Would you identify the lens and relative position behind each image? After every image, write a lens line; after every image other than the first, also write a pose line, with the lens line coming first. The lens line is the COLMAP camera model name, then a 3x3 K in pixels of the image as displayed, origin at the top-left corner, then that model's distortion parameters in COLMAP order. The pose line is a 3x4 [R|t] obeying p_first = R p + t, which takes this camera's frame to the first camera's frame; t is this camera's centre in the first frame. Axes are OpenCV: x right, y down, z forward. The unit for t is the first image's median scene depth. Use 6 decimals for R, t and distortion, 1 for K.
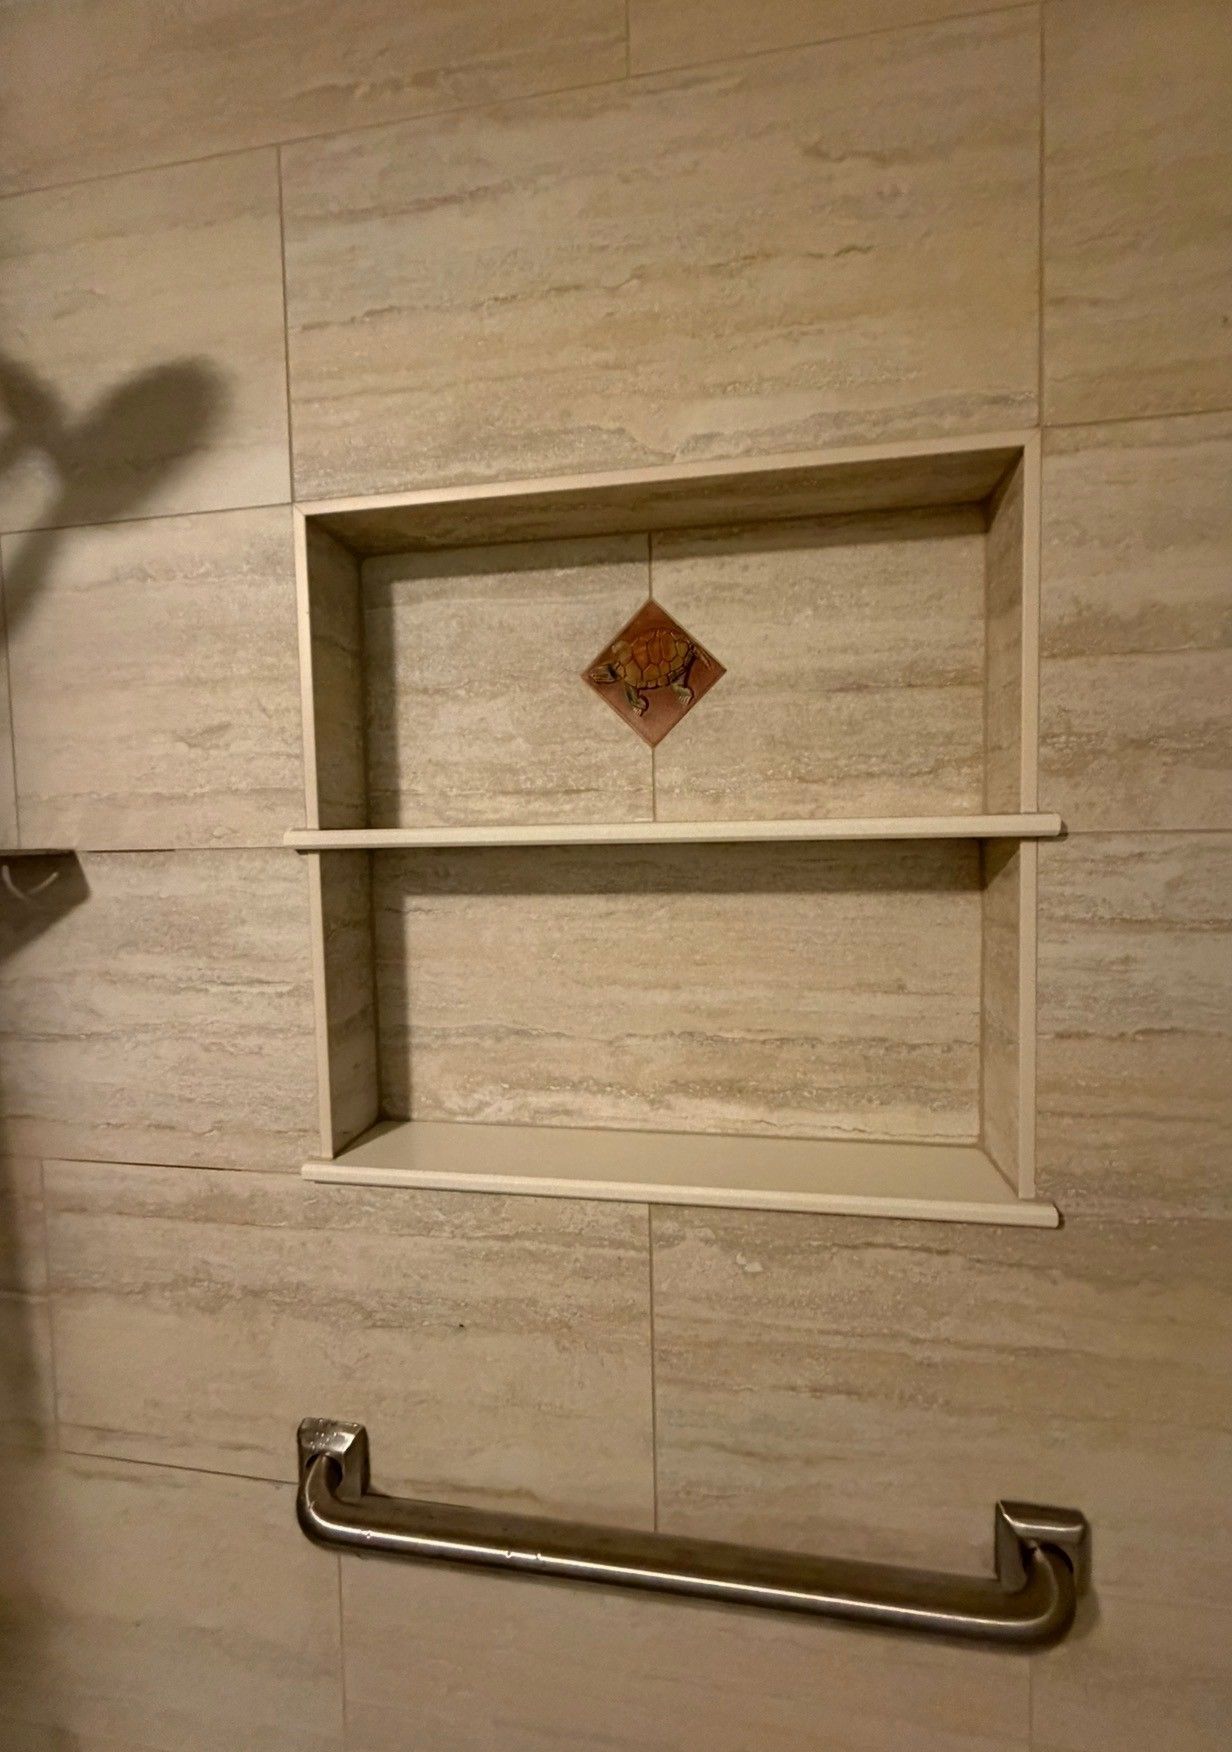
lens RADIAL K [[757.6, 0, 616.0], [0, 757.6, 876.0], [0, 0, 1]] dist [-0.000987, -0.000350]
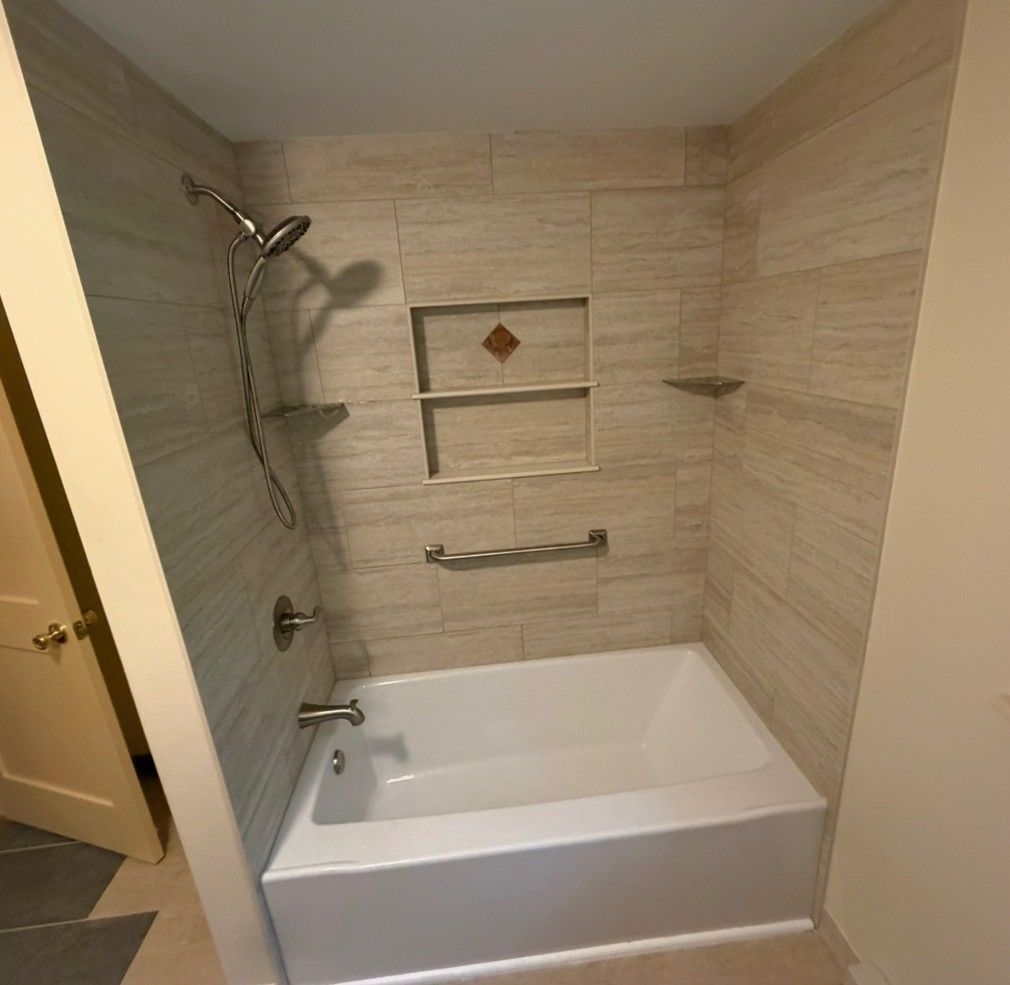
lens RADIAL K [[510.6, 0, 505.0], [0, 510.6, 492.5], [0, 0, 1]] dist [0.022172, 0.000060]
pose [[0.974904, -0.107011, 0.195221, -0.518474], [0.058575, 0.969298, 0.238811, -0.163313], [-0.214782, -0.221382, 0.951240, -1.601255]]
